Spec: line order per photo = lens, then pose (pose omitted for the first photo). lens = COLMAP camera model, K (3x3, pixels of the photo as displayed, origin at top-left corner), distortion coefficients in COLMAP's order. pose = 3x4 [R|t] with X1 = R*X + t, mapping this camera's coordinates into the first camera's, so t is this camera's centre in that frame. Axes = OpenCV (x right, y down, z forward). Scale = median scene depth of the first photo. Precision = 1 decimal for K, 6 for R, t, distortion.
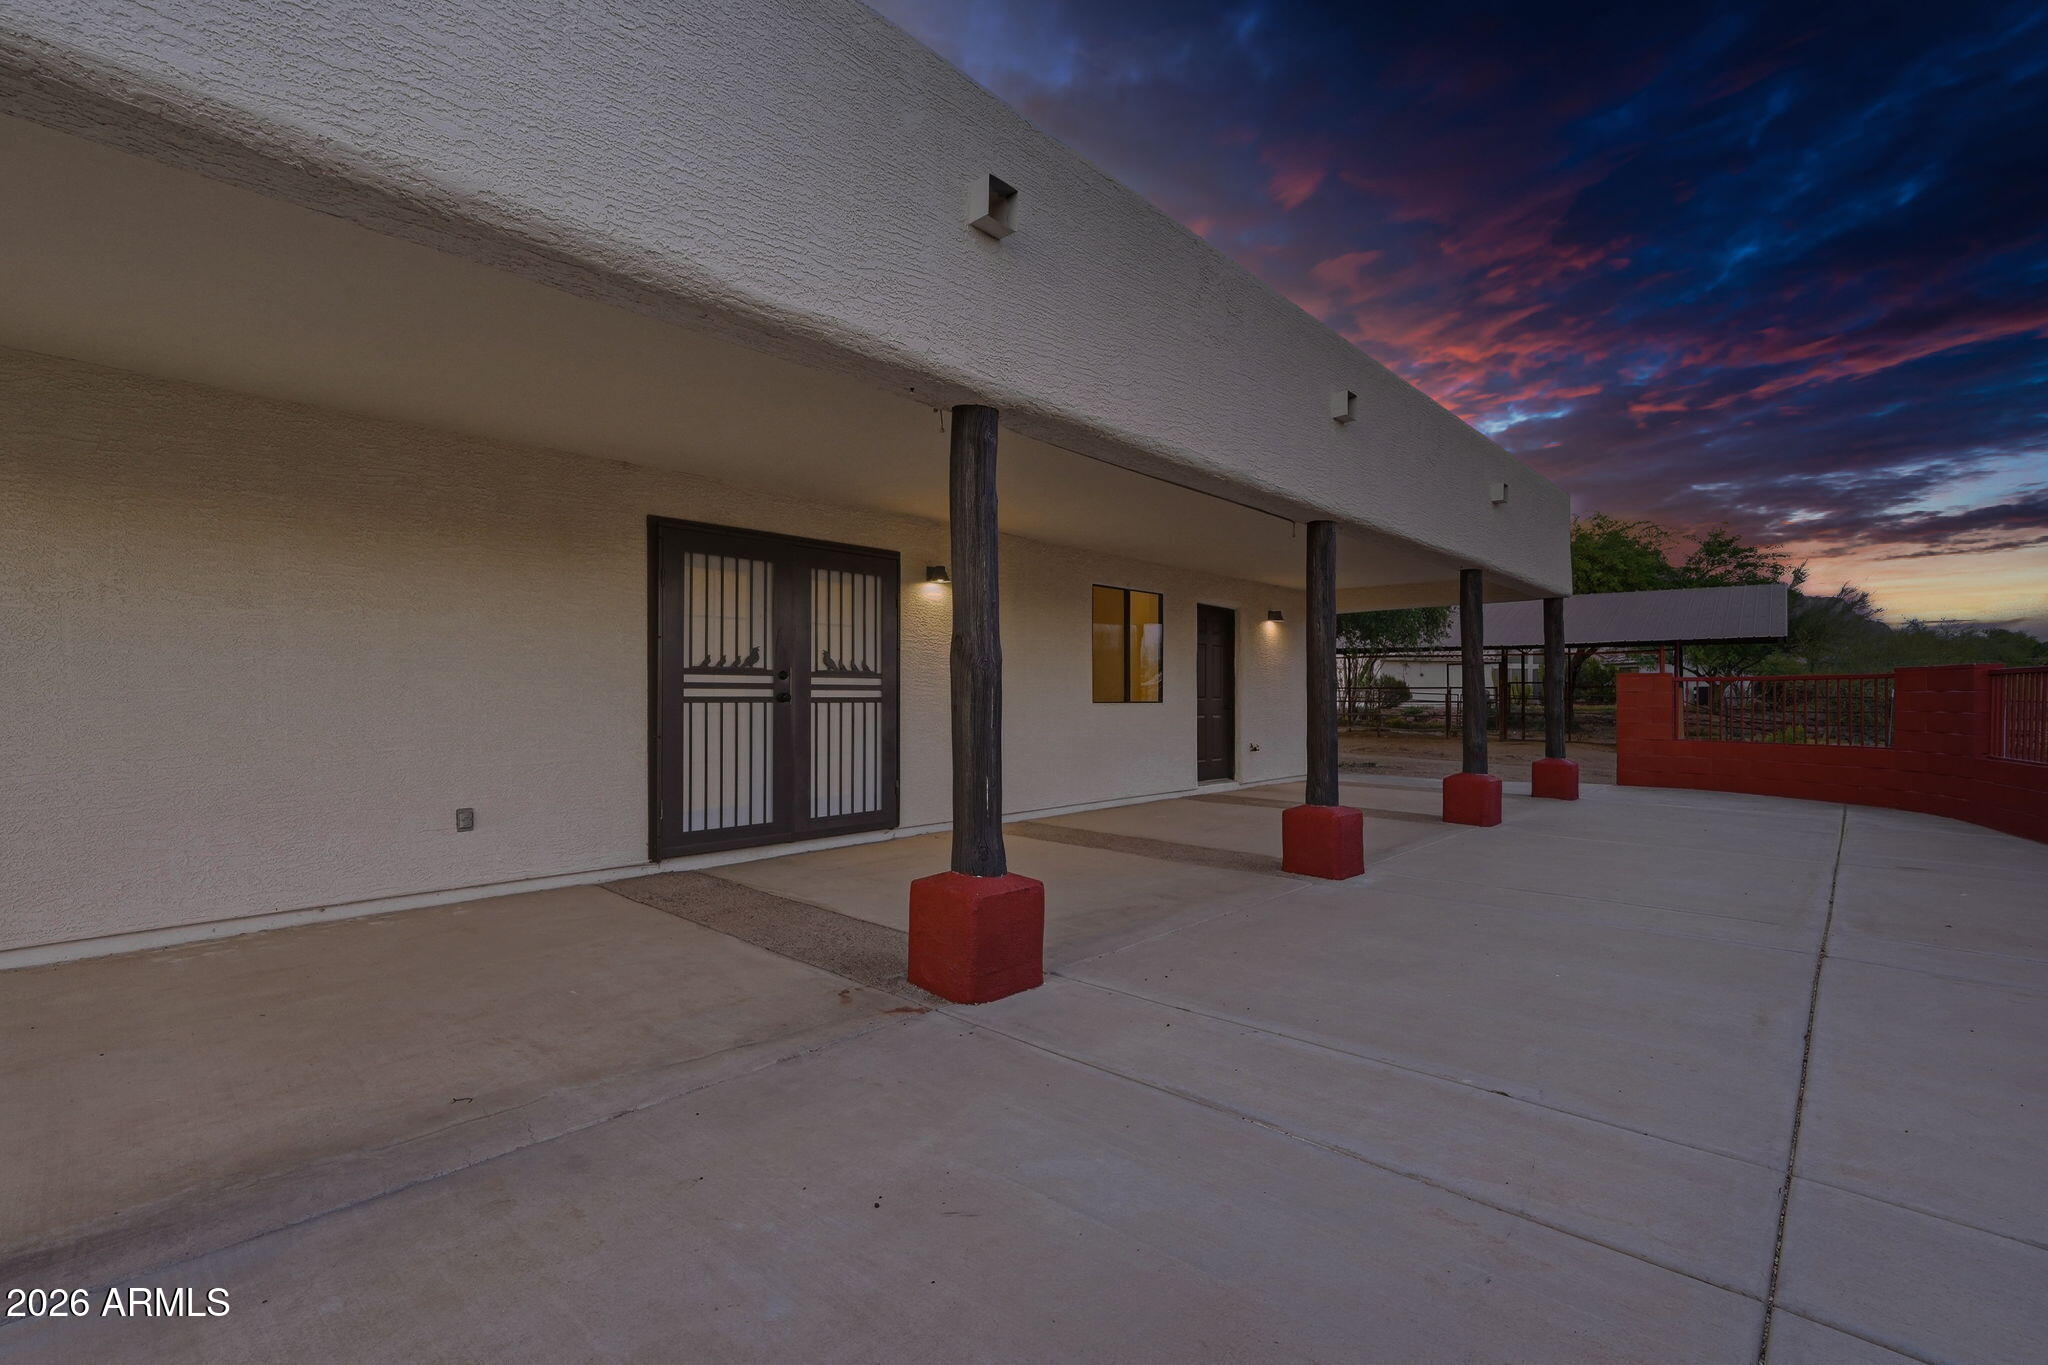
lens RADIAL K [[898.3, 0, 1020.6], [0, 898.3, 679.9], [0, 0, 1]] dist [-0.000084, 0.000649]
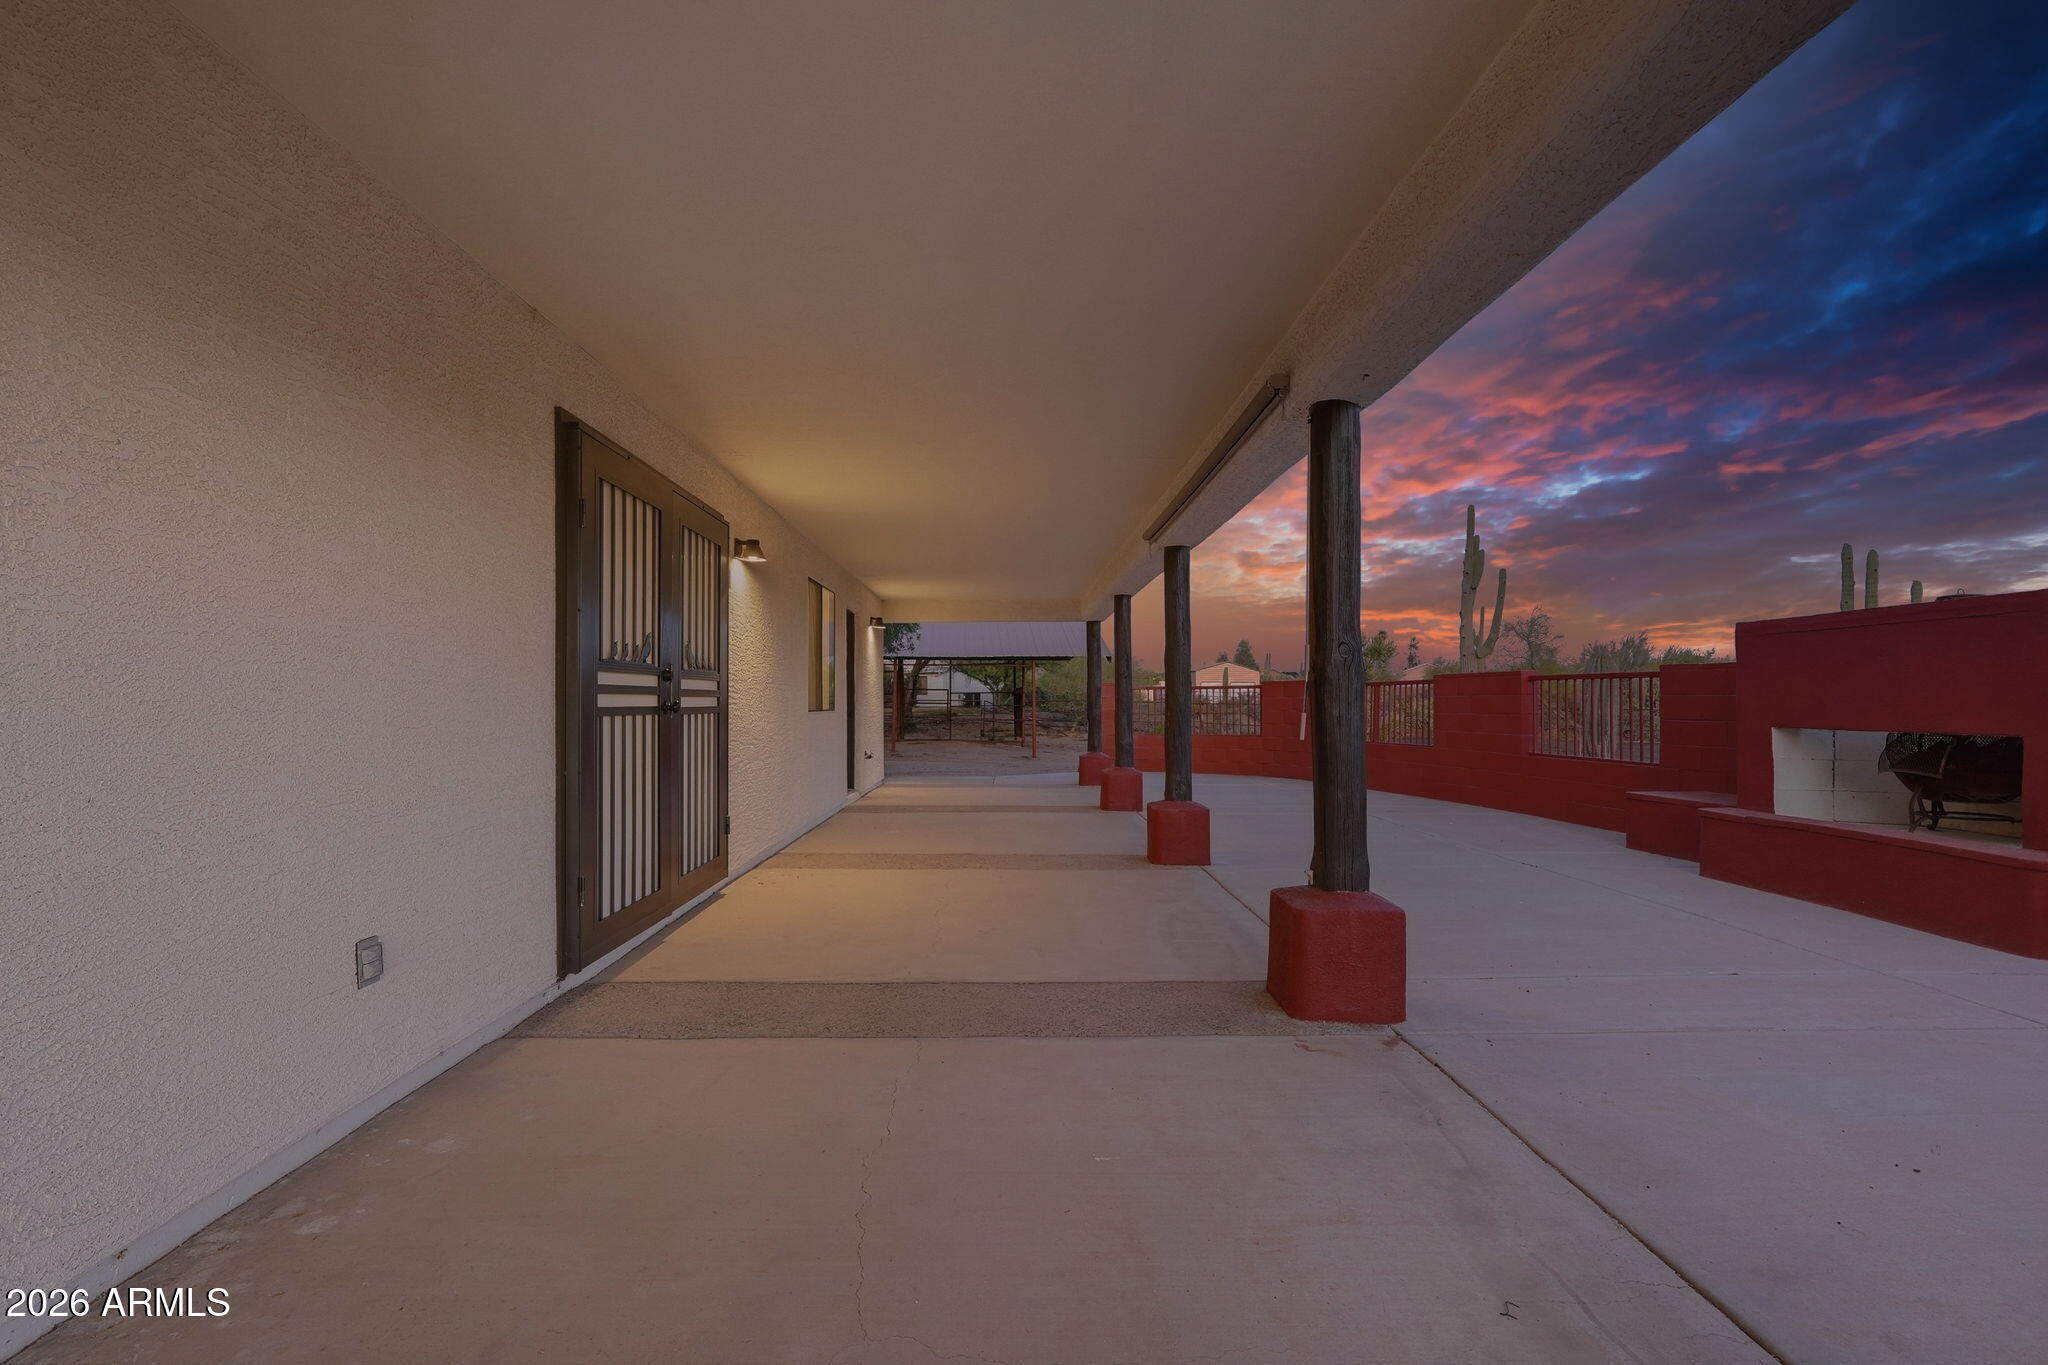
lens RADIAL K [[898.3, 0, 1022.1], [0, 898.3, 694.3], [0, 0, 1]] dist [-0.000084, 0.000649]
pose [[0.717735, 0.003271, 0.696309, -0.610151], [-0.009752, 0.999938, 0.005355, 0.003566], [-0.696248, -0.010634, 0.717722, 0.350309]]
